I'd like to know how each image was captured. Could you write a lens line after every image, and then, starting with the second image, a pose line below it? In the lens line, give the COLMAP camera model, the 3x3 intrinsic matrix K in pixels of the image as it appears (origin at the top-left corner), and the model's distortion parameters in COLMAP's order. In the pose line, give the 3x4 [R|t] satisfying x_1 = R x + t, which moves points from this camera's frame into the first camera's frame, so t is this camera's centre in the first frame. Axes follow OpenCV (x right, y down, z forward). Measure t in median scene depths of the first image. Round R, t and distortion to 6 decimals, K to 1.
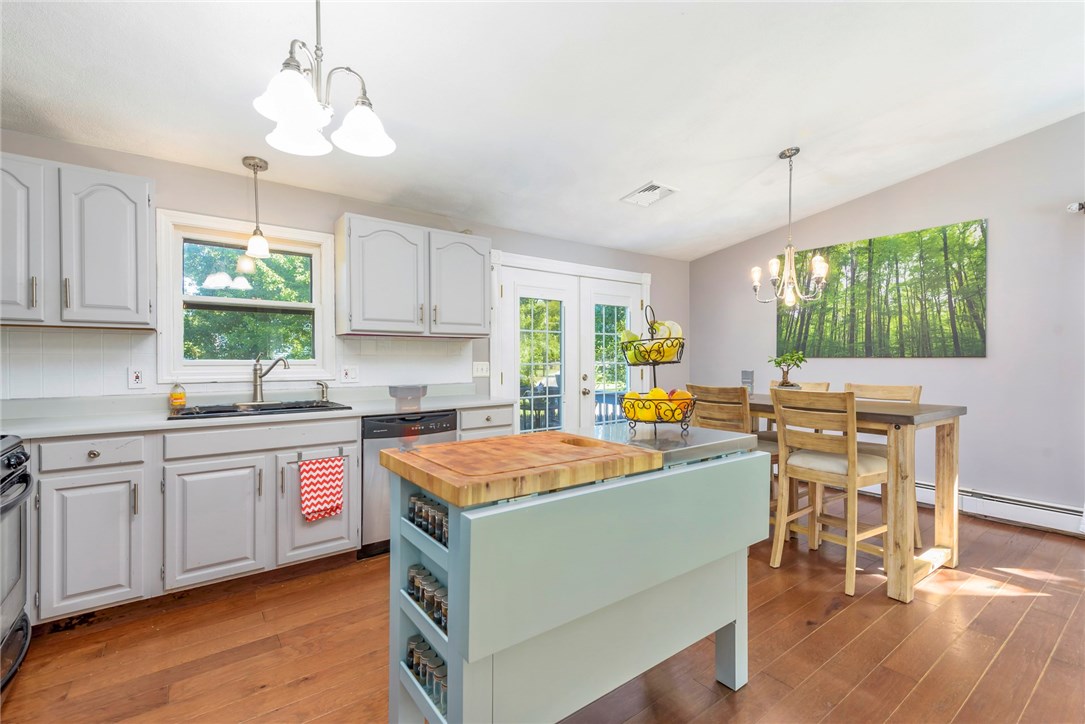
lens RADIAL K [[479.8, 0, 542.5], [0, 479.8, 362.0], [0, 0, 1]] dist [0.000550, 0.000106]
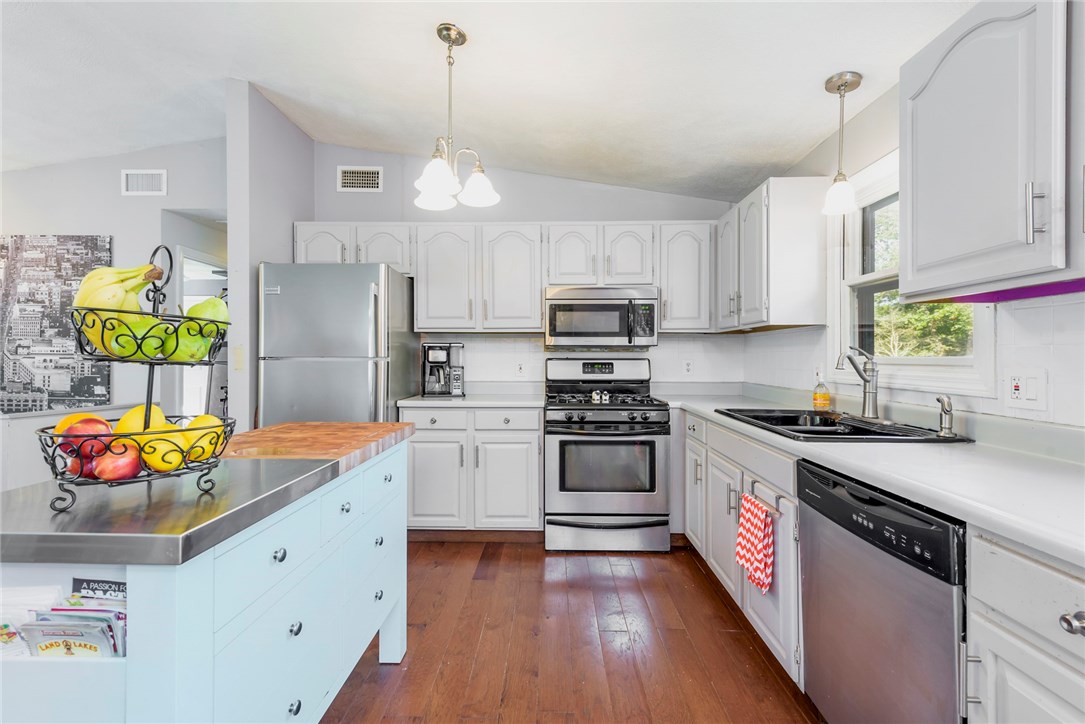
lens RADIAL K [[486.9, 0, 545.8], [0, 486.9, 356.9], [0, 0, 1]] dist [0.001443, 0.000107]
pose [[-0.611341, 0.003957, -0.791357, 0.321295], [-0.003798, 0.999961, 0.007935, -0.008839], [0.791358, 0.007856, -0.611302, 1.361475]]
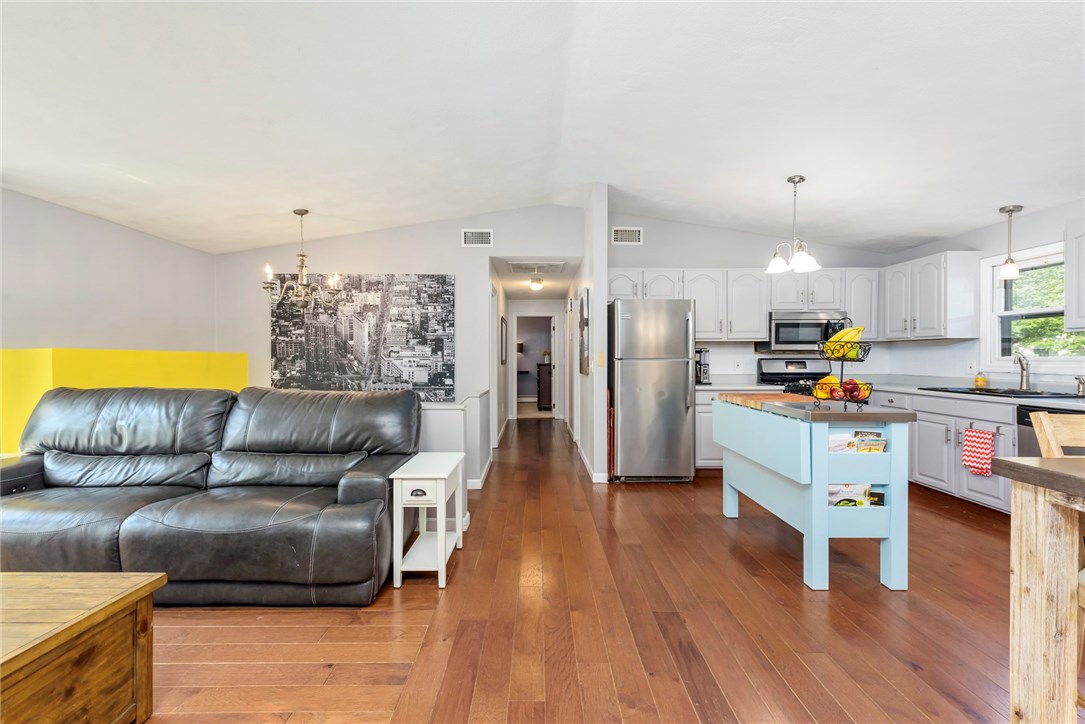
lens RADIAL K [[479.8, 0, 542.5], [0, 479.8, 362.0], [0, 0, 1]] dist [0.000550, 0.000106]
pose [[-0.592506, 0.012054, -0.805476, 1.553042], [-0.000844, 0.999878, 0.015585, -0.010751], [0.805566, 0.009914, -0.592424, 0.925035]]
